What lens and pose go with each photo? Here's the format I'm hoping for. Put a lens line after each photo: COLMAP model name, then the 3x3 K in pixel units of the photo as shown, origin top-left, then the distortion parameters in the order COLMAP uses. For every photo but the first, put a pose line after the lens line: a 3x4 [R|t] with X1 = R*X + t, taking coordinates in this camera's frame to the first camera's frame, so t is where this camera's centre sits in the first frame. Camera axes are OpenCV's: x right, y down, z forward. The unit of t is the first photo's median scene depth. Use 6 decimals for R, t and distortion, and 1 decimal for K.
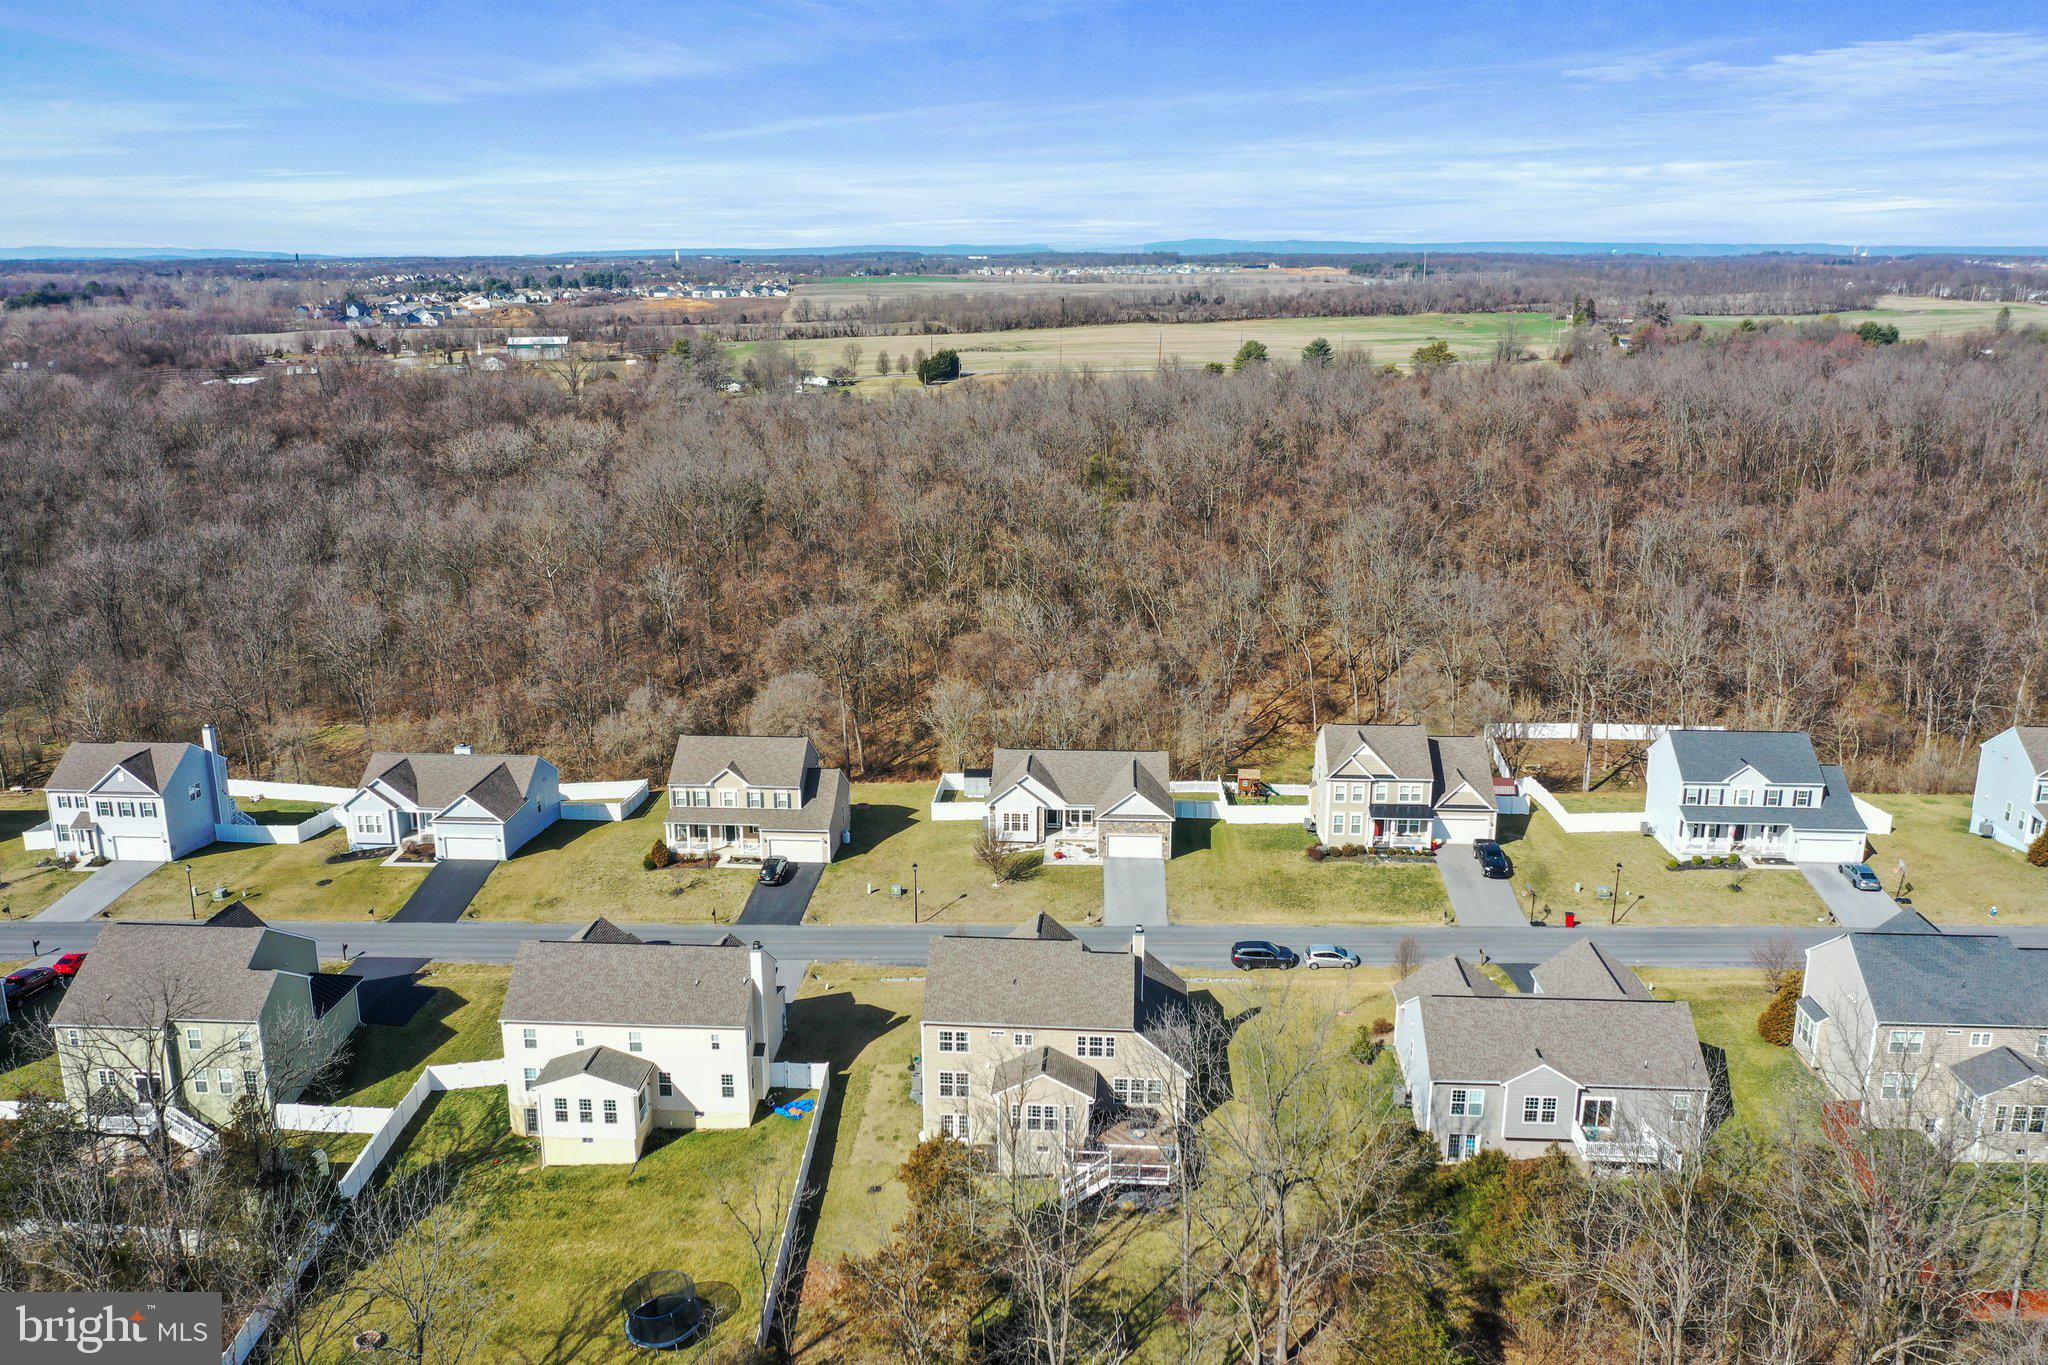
lens RADIAL K [[1622.9, 0, 1021.3], [0, 1622.9, 722.1], [0, 0, 1]] dist [-0.007067, -0.001834]
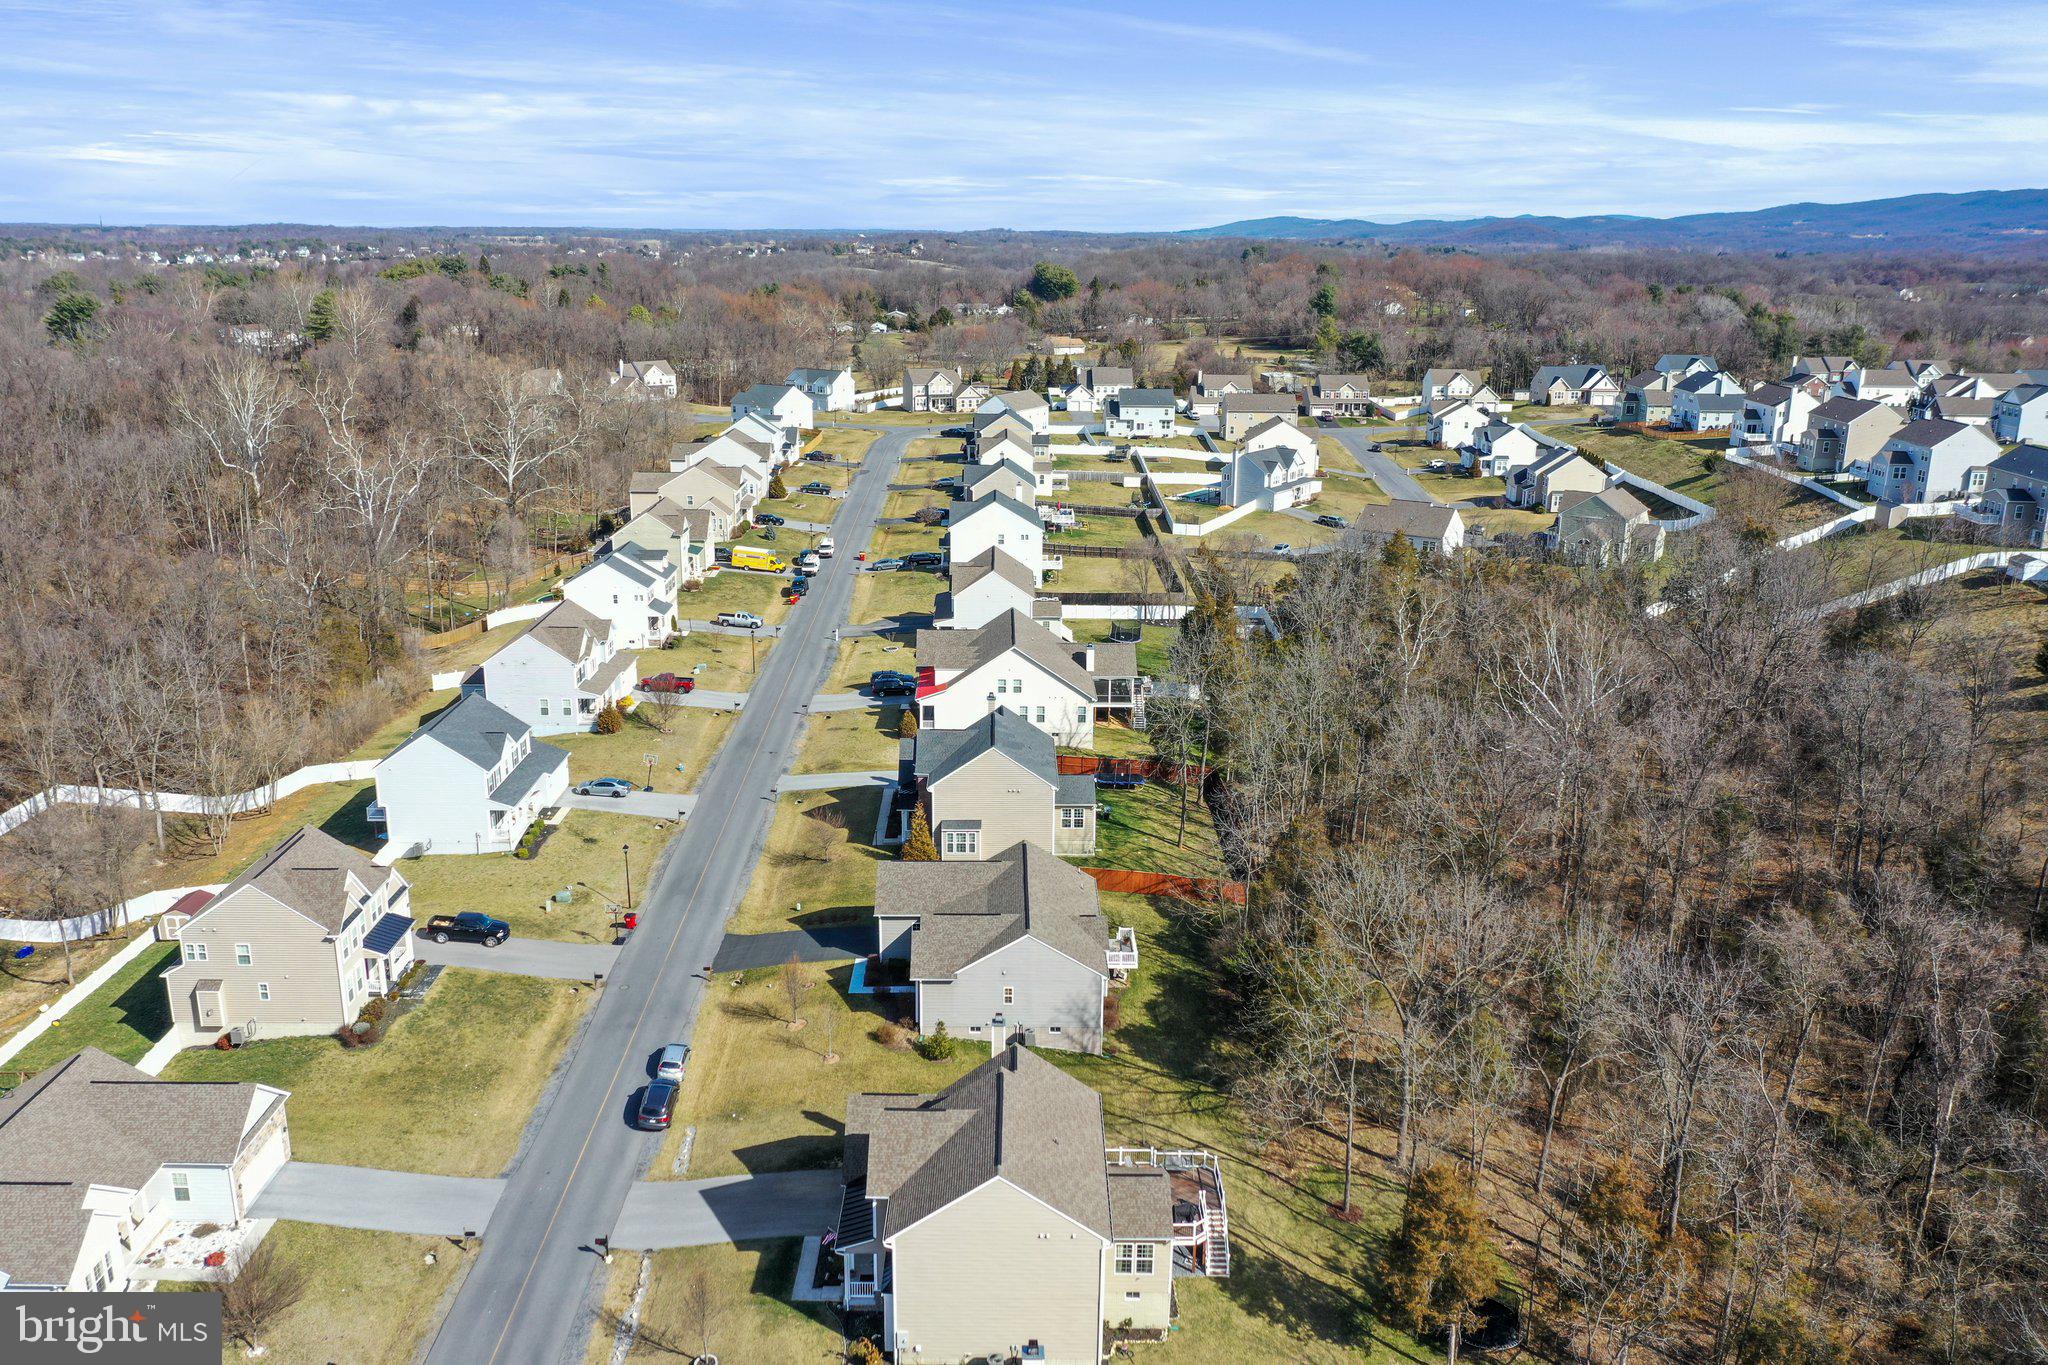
lens RADIAL K [[1622.9, 0, 1015.9], [0, 1622.9, 589.2], [0, 0, 1]] dist [-0.007067, -0.001834]
pose [[-0.065463, -0.219542, 0.973404, -0.494968], [0.269786, 0.935273, 0.229086, -0.191682], [-0.960693, 0.277607, -0.001996, 0.657830]]
